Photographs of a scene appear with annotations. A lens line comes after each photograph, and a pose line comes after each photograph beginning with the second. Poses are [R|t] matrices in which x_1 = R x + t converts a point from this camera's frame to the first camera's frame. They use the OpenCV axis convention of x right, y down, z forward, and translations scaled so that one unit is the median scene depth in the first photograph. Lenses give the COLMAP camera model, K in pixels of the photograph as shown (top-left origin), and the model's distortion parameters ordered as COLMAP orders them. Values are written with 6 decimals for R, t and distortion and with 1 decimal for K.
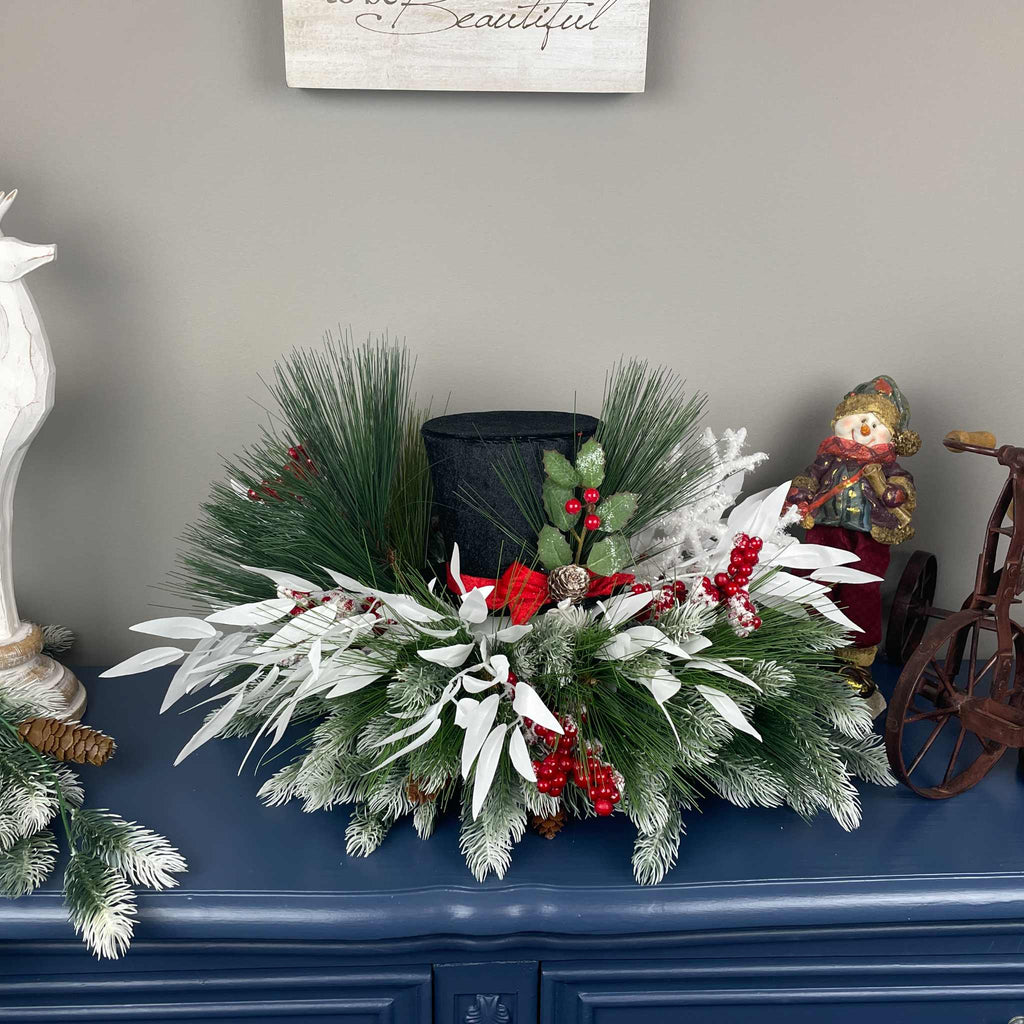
lens RADIAL K [[1167.9, 0, 496.4], [0, 1167.9, 458.8], [0, 0, 1]] dist [0.107701, -0.034241]
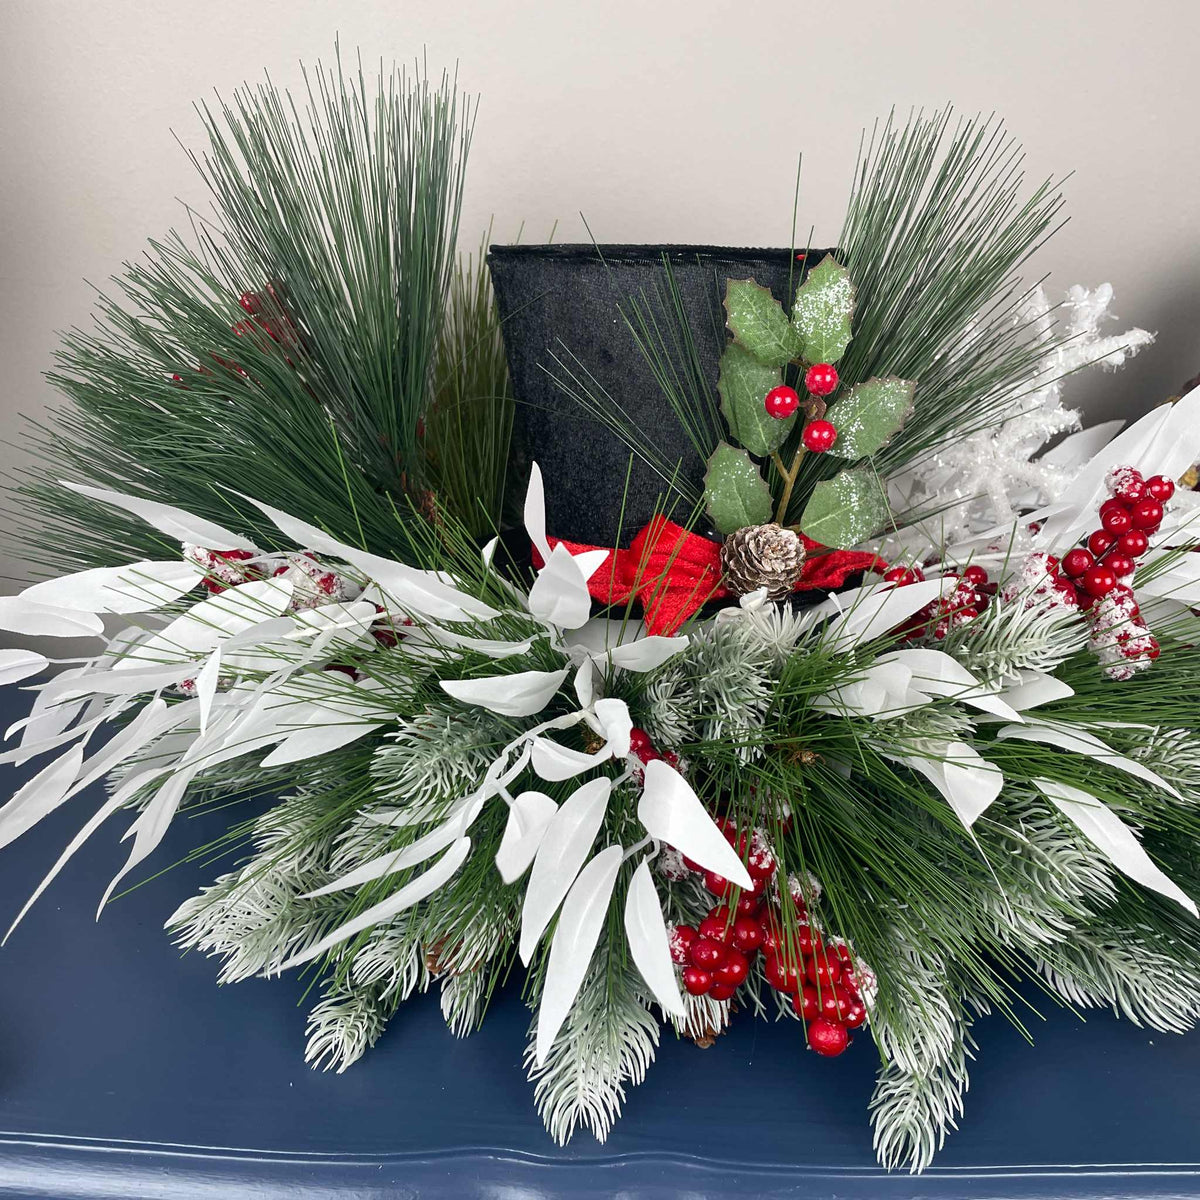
lens RADIAL K [[1202.9, 0, 600.0], [0, 1202.9, 600.0], [0, 0, 1]] dist [0.096653, -0.208958]
pose [[0.998503, 0.040457, -0.036805, 0.012034], [-0.036403, 0.993821, 0.104858, 0.073830], [0.040820, -0.103361, 0.993806, 0.493979]]
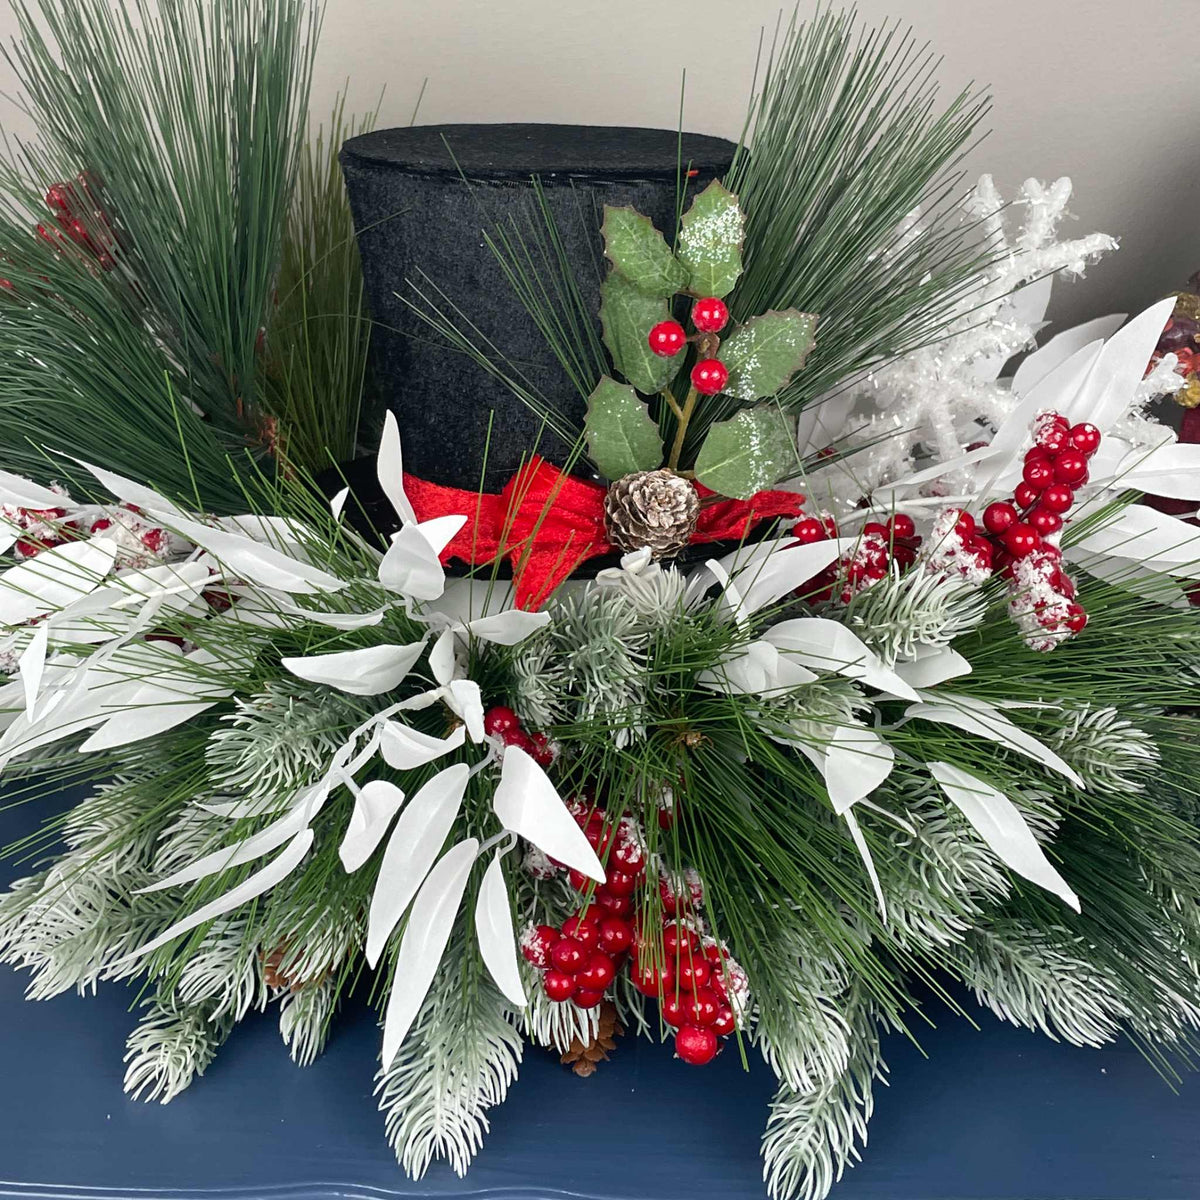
lens RADIAL K [[1919.4, 0, 558.1], [0, 1919.4, 395.3], [0, 0, 1]] dist [0.107735, -0.227310]
pose [[0.998893, 0.039726, -0.025176, 0.044473], [-0.037867, 0.996797, 0.070444, 0.013311], [0.027894, -0.069413, 0.997198, 0.286528]]
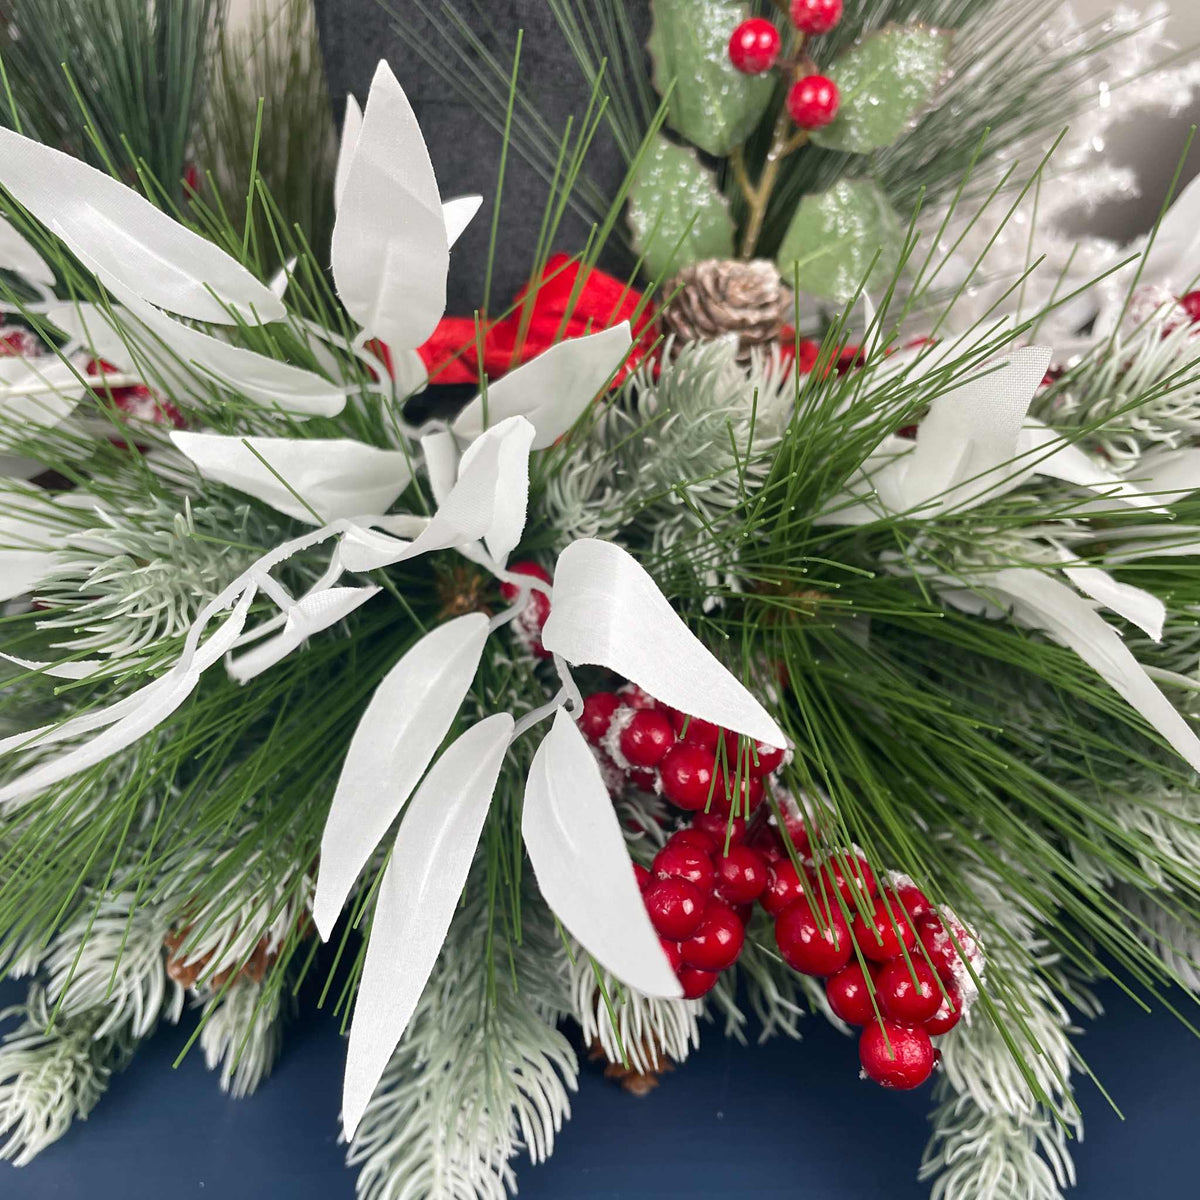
lens RADIAL K [[1202.9, 0, 600.0], [0, 1202.9, 600.0], [0, 0, 1]] dist [0.096653, -0.208958]
pose [[0.997042, 0.030814, 0.070414, 0.007608], [-0.035116, 0.997538, 0.060698, 0.170042], [-0.068370, -0.062991, 0.995669, 0.684739]]
